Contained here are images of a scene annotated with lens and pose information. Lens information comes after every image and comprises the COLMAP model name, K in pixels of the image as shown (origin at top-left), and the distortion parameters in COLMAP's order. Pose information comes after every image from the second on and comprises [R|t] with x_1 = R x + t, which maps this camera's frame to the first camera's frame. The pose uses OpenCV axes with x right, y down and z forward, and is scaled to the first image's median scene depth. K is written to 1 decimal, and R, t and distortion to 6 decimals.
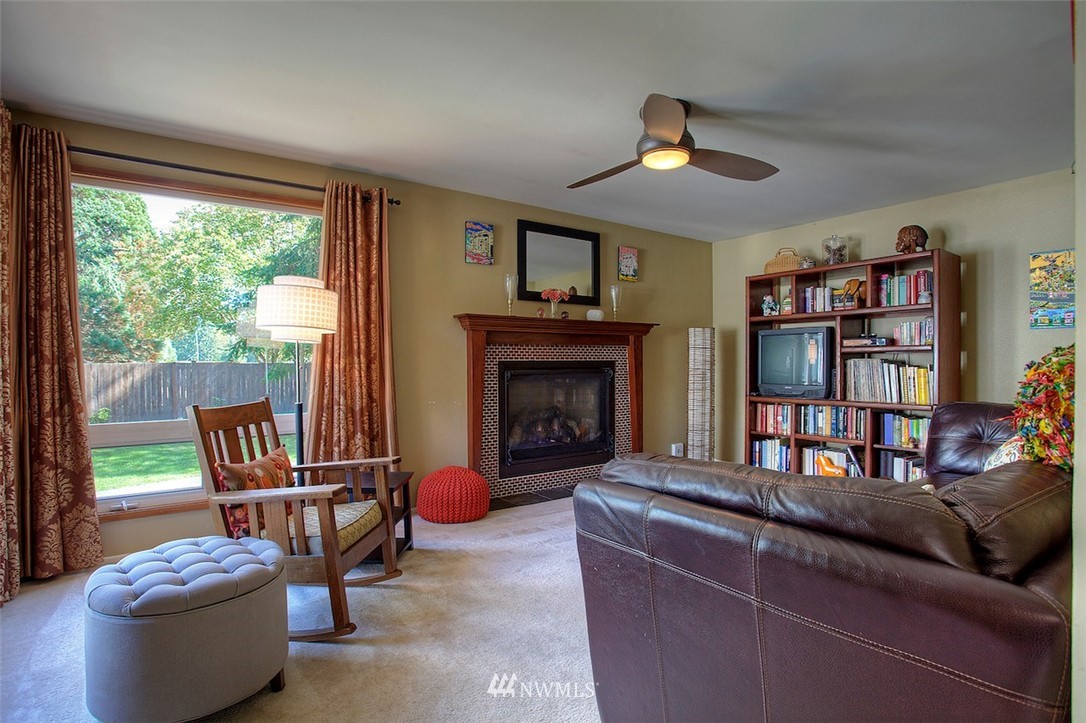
lens RADIAL K [[529.0, 0, 551.5], [0, 529.0, 366.2], [0, 0, 1]] dist [-0.080890, 0.035641]
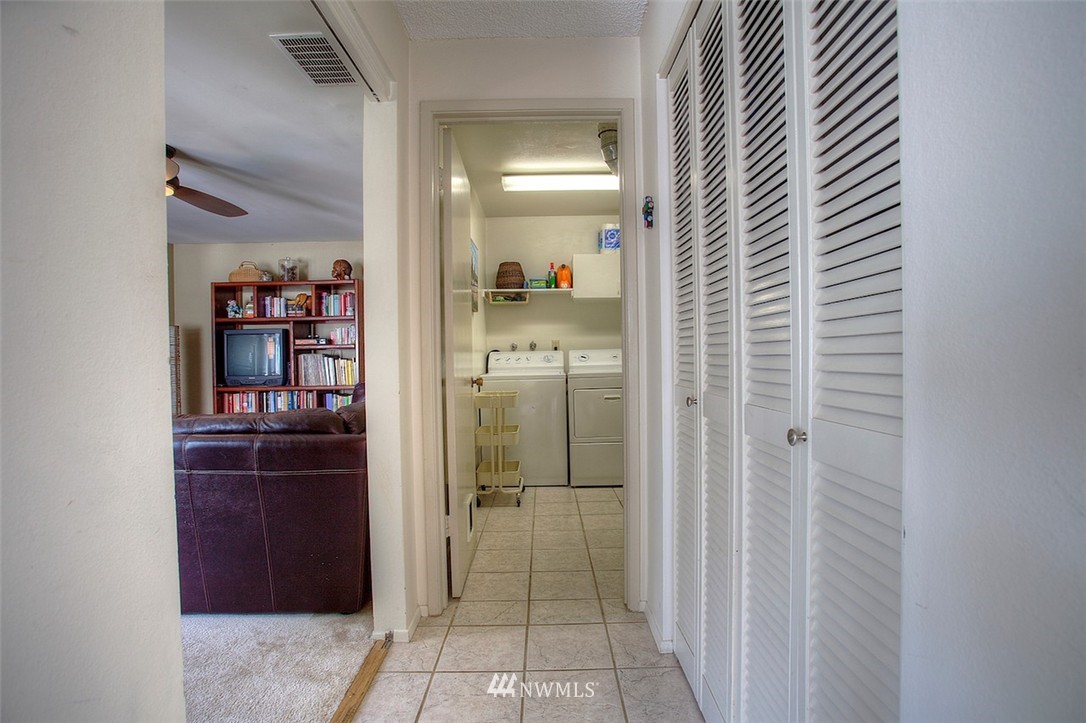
lens RADIAL K [[529.0, 0, 551.5], [0, 529.0, 366.2], [0, 0, 1]] dist [-0.080890, 0.035641]
pose [[0.566276, -0.023001, 0.823895, -0.145771], [0.016154, 0.999728, 0.016807, 0.004444], [-0.824058, 0.003791, 0.566493, -0.264331]]
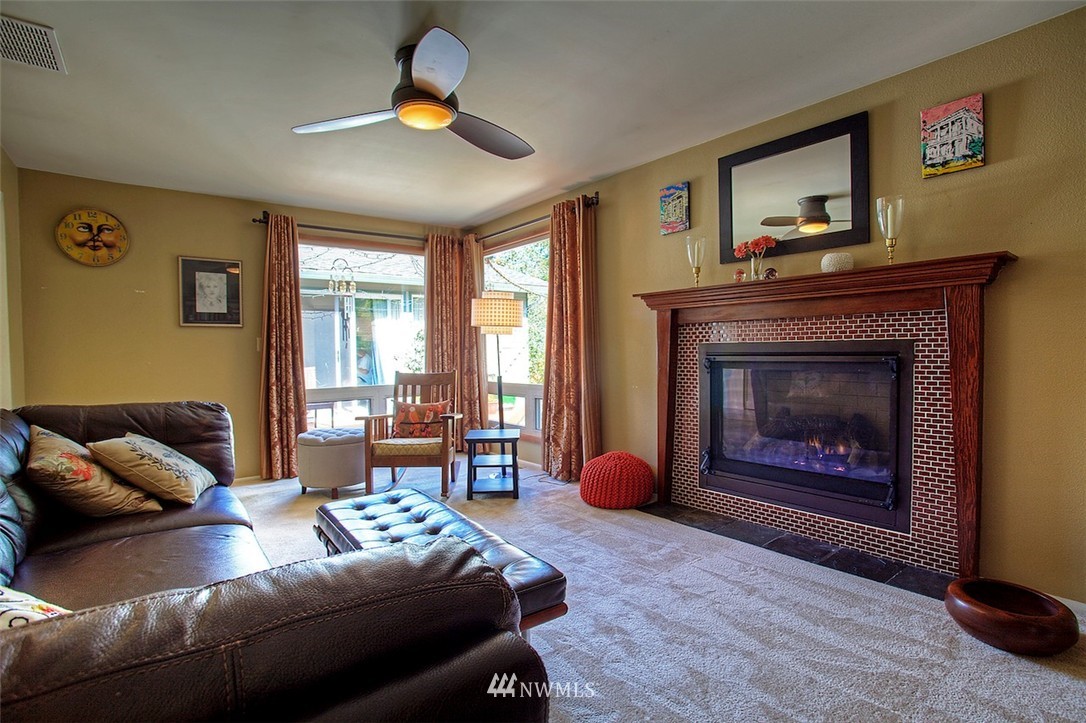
lens RADIAL K [[529.0, 0, 551.5], [0, 529.0, 366.2], [0, 0, 1]] dist [-0.080890, 0.035641]
pose [[0.056012, 0.038506, -0.997687, 0.678505], [0.010389, 0.999179, 0.039146, -0.009680], [0.998376, -0.012558, 0.055566, 0.700643]]
